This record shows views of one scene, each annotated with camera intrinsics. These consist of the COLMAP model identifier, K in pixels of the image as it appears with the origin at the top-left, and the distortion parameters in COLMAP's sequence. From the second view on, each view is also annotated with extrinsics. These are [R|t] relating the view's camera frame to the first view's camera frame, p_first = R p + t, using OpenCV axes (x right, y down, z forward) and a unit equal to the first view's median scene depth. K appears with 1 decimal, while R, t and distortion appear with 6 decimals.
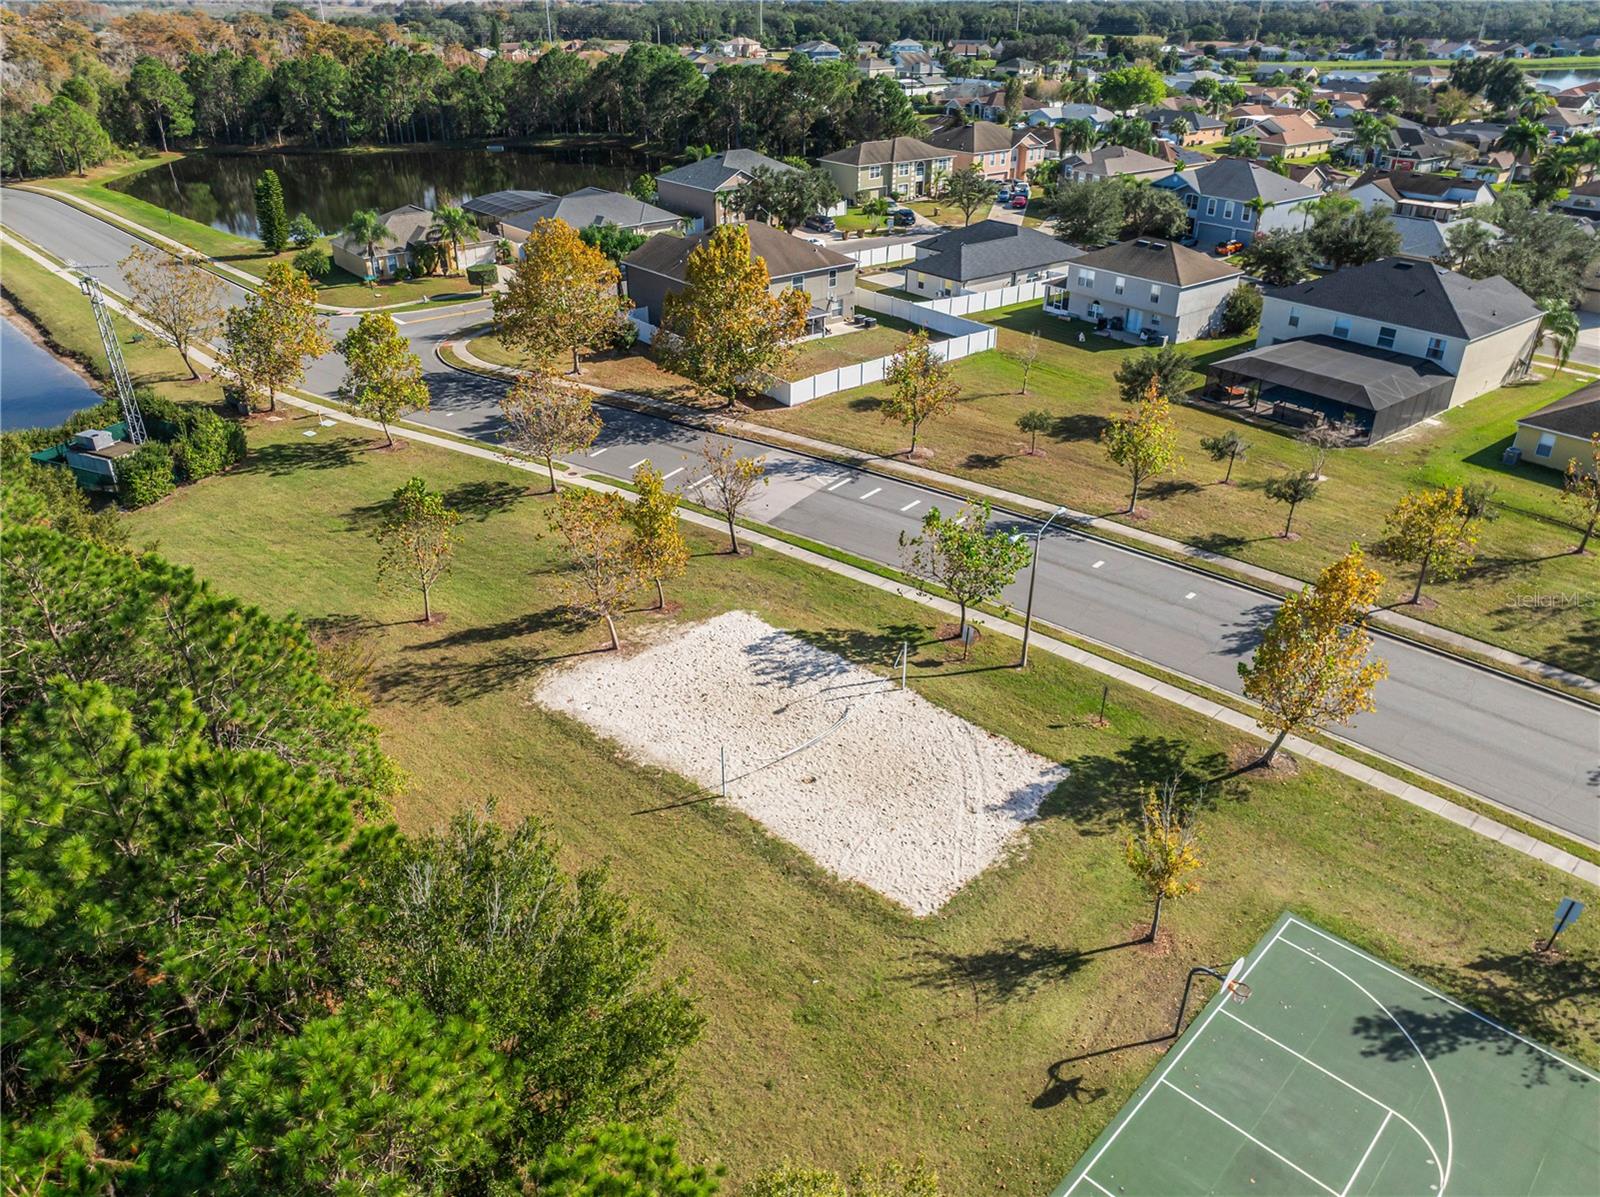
lens RADIAL K [[1136.9, 0, 804.7], [0, 1136.9, 587.7], [0, 0, 1]] dist [-0.010515, -0.025504]
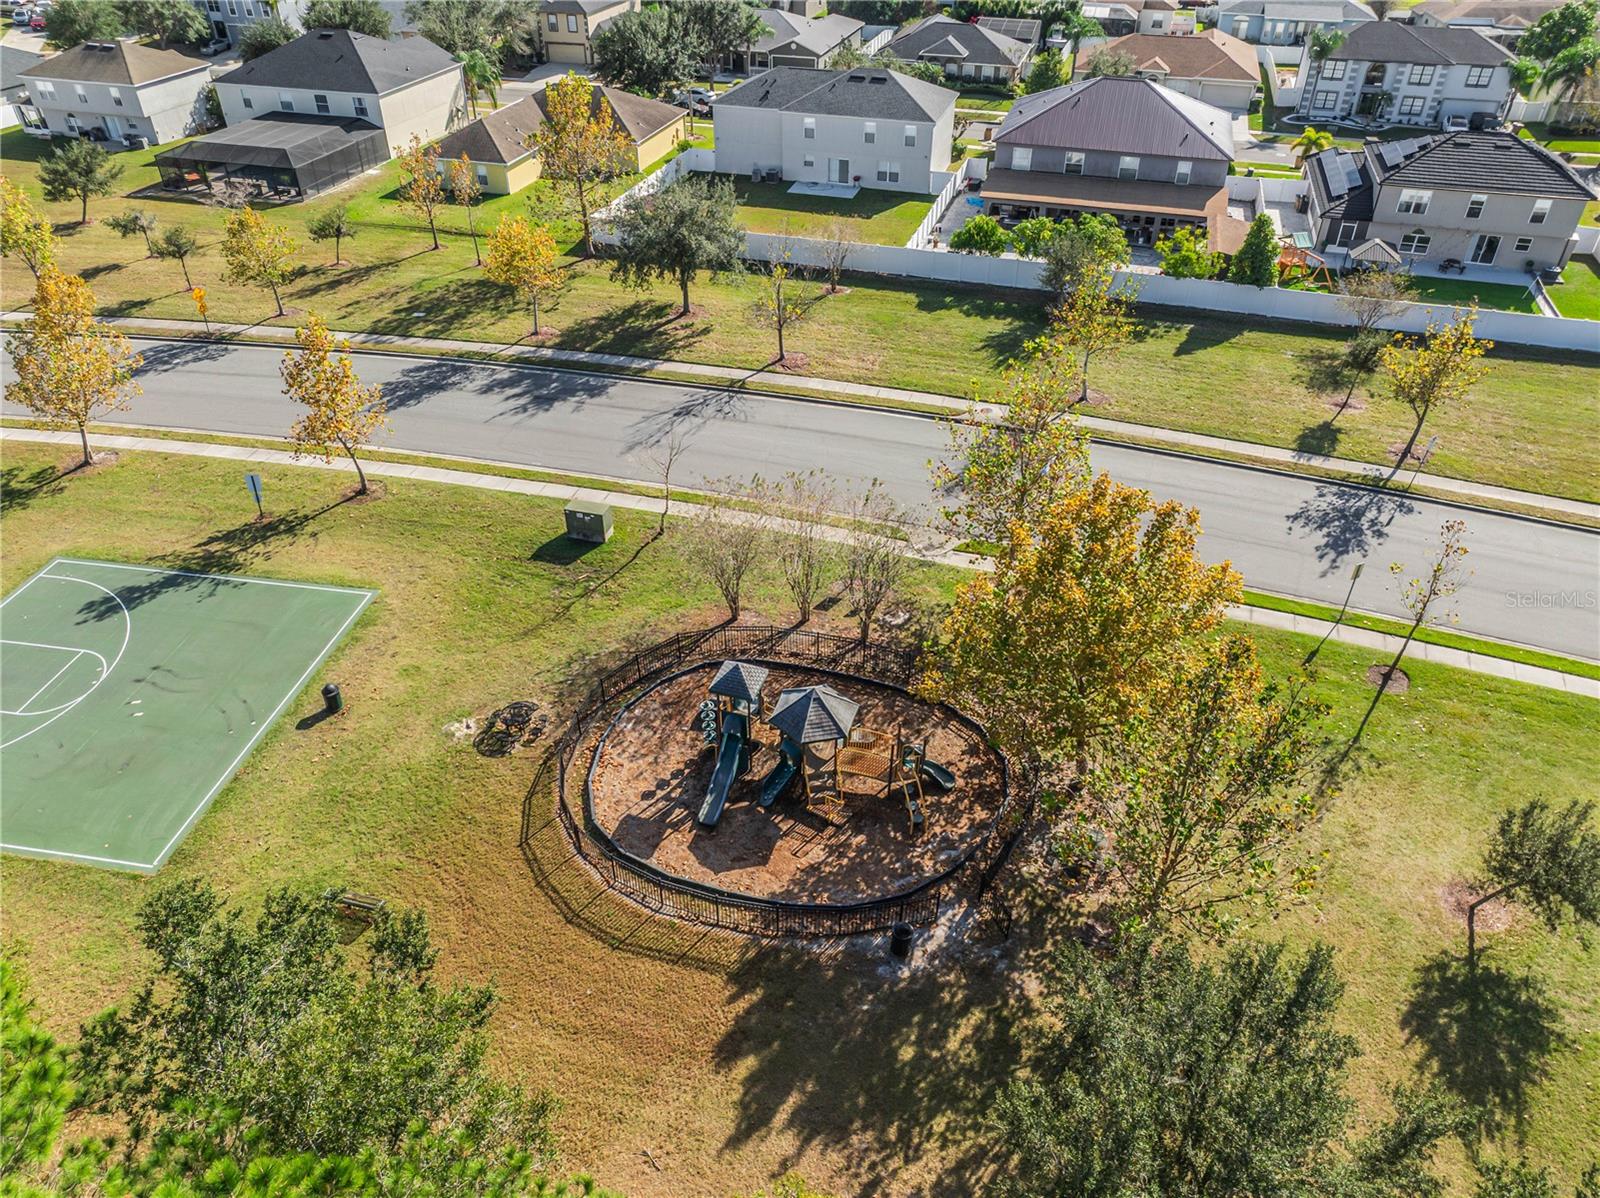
lens RADIAL K [[1114.8, 0, 800.0], [0, 1114.8, 599.0], [0, 0, 1]] dist [-0.018330, 0.001806]
pose [[0.814345, -0.343069, 0.468130, 0.223867], [0.267567, 0.937680, 0.221727, 0.123147], [-0.515024, -0.055307, 0.855390, -0.208938]]
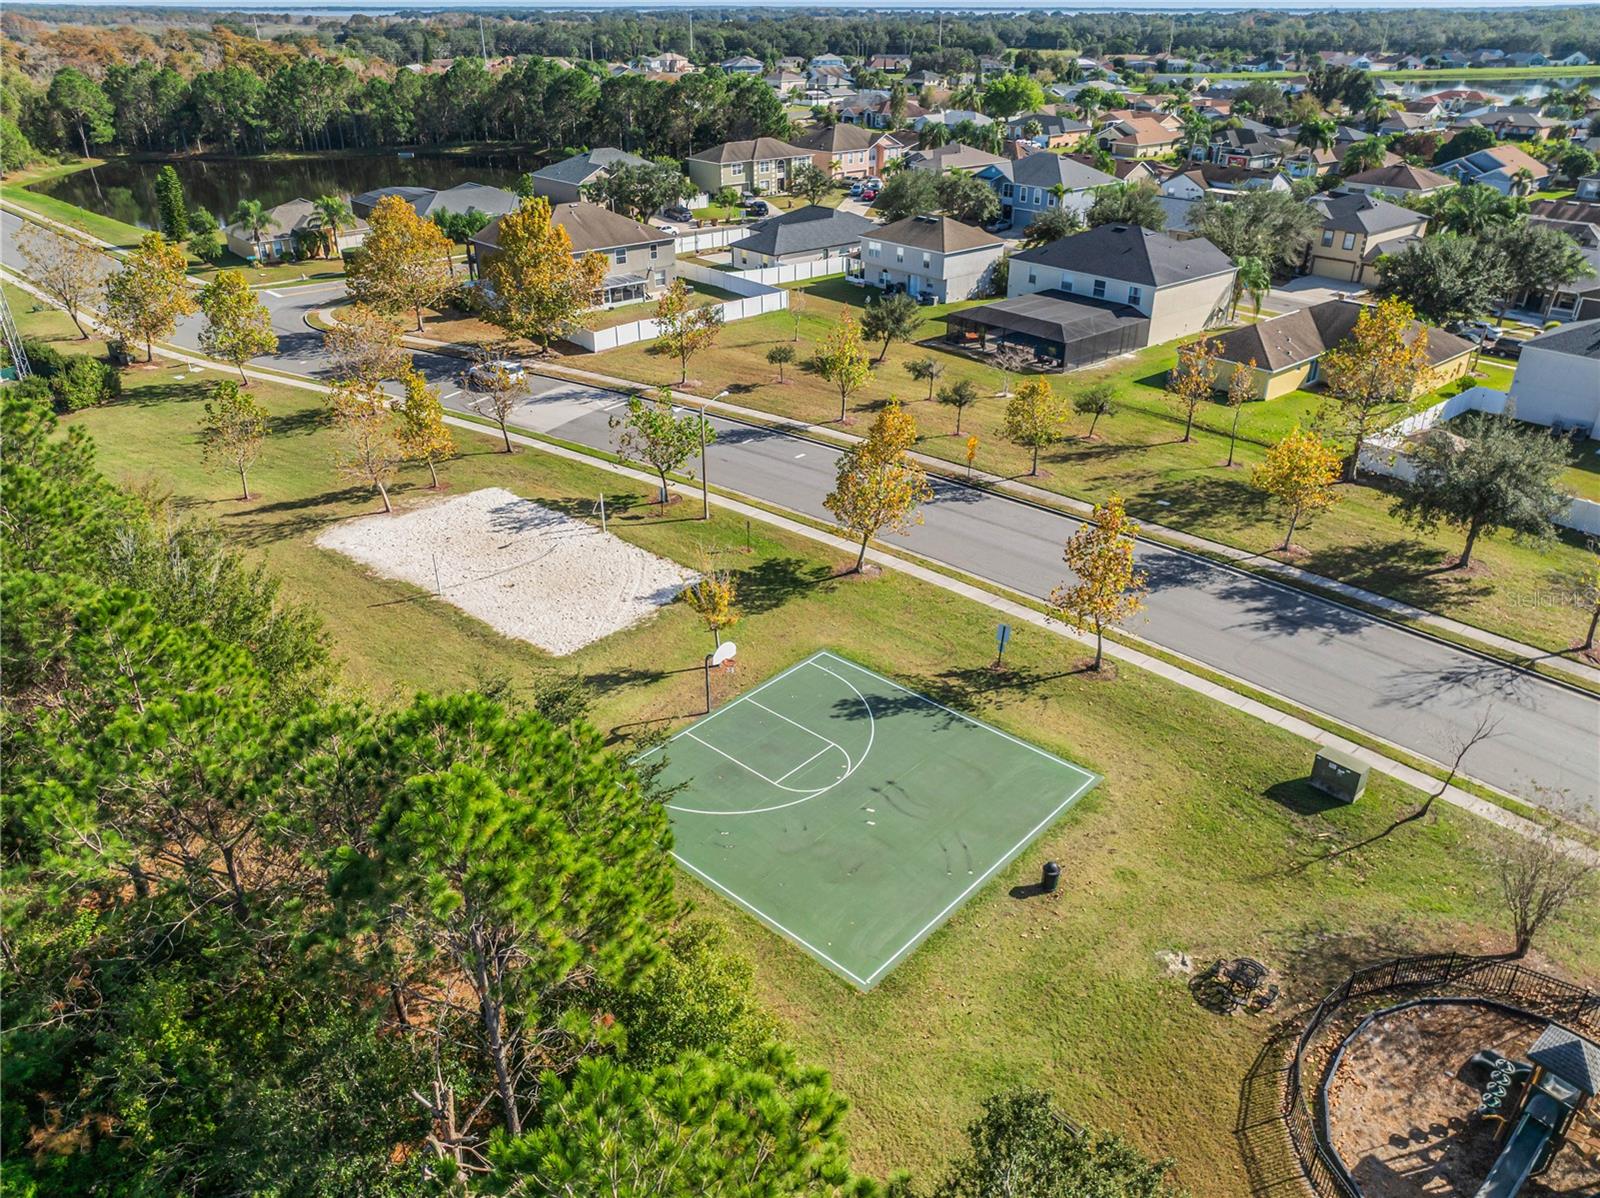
lens RADIAL K [[1114.8, 0, 800.0], [0, 1114.8, 599.0], [0, 0, 1]] dist [-0.018330, 0.001806]
pose [[0.999216, -0.019588, 0.034412, 0.155266], [0.019469, 0.999803, 0.003776, 0.096647], [-0.034479, -0.003103, 0.999401, -0.165283]]
